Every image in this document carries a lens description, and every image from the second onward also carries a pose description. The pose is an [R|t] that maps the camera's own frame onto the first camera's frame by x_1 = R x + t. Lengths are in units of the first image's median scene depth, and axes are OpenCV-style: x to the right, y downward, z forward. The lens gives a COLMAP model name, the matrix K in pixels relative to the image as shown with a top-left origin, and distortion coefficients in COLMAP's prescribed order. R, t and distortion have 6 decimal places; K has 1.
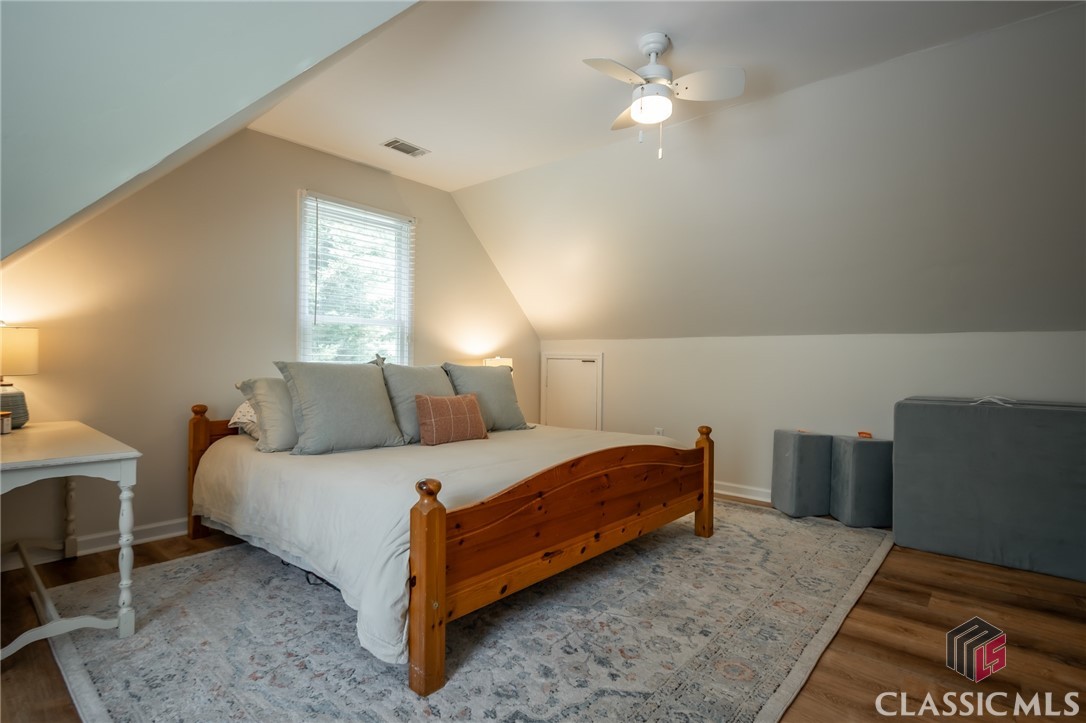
lens RADIAL K [[542.3, 0, 548.0], [0, 542.3, 363.6], [0, 0, 1]] dist [0.000658, 0.000127]
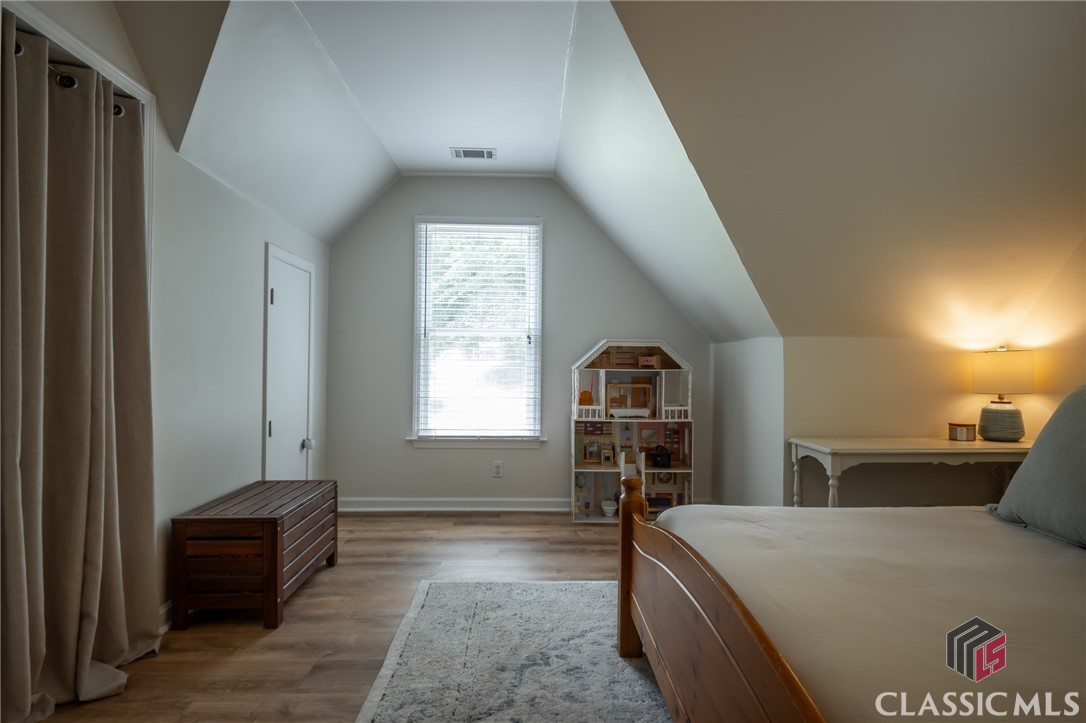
lens RADIAL K [[583.2, 0, 547.5], [0, 583.2, 365.0], [0, 0, 1]] dist [-0.001762, -0.000397]
pose [[-0.737904, -0.017492, -0.674678, 0.739598], [-0.009124, 0.999831, -0.015942, -0.014099], [0.674844, -0.005608, -0.737940, 1.724616]]
